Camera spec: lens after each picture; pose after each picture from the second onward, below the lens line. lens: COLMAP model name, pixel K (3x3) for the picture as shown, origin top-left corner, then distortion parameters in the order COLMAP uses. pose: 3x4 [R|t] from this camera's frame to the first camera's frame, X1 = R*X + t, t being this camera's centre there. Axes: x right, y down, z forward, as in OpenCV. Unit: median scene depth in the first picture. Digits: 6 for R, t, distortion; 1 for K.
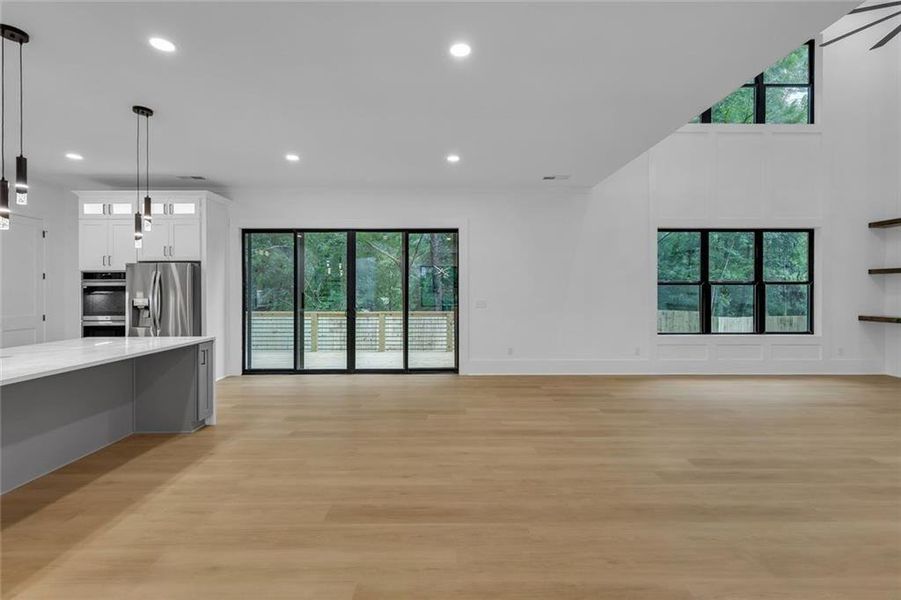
lens RADIAL K [[403.4, 0, 450.5], [0, 403.4, 300.0], [0, 0, 1]] dist [0.001827, 0.000035]
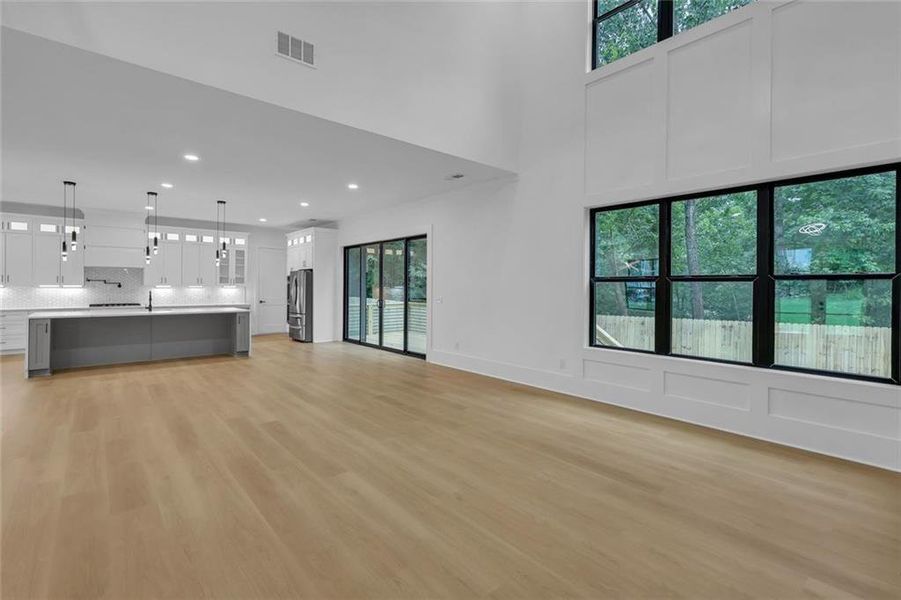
lens RADIAL K [[411.6, 0, 443.5], [0, 411.6, 284.5], [0, 0, 1]] dist [0.000724, -0.000027]
pose [[0.641797, -0.001309, -0.766873, 0.955924], [-0.025850, 0.999393, -0.023340, -0.005804], [0.766439, 0.034803, 0.641374, 0.284556]]
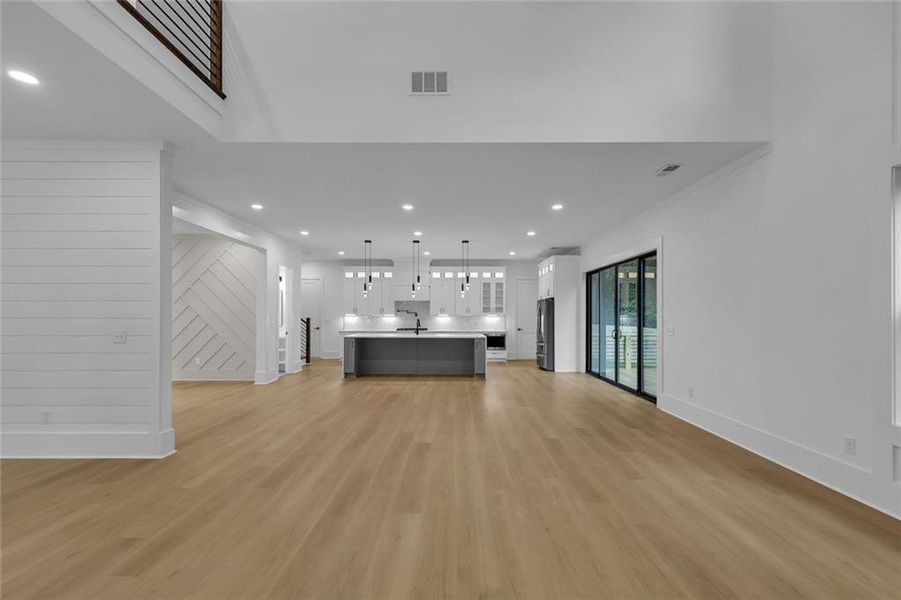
lens RADIAL K [[398.0, 0, 449.6], [0, 398.0, 311.9], [0, 0, 1]] dist [0.002959, 0.000194]
pose [[-0.018425, -0.006730, -0.999808, 0.949318], [-0.028796, 0.999566, -0.006197, -0.012681], [0.999415, 0.028677, -0.018611, 0.541640]]
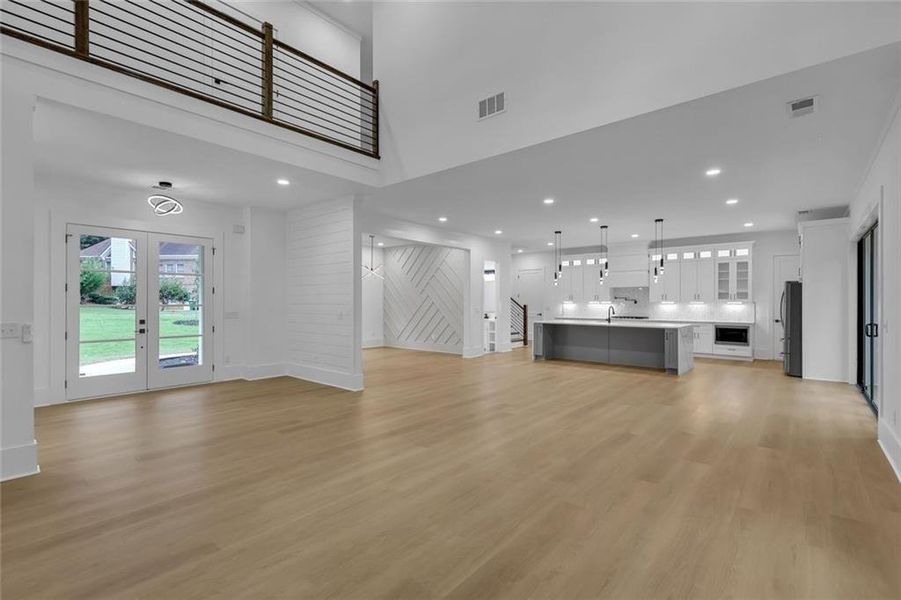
lens RADIAL K [[403.4, 0, 450.5], [0, 403.4, 300.0], [0, 0, 1]] dist [0.001827, 0.000035]
pose [[-0.655713, -0.003497, -0.755002, 0.943163], [-0.020875, 0.999691, 0.013499, -0.022438], [0.754721, 0.024612, -0.655584, 0.909410]]
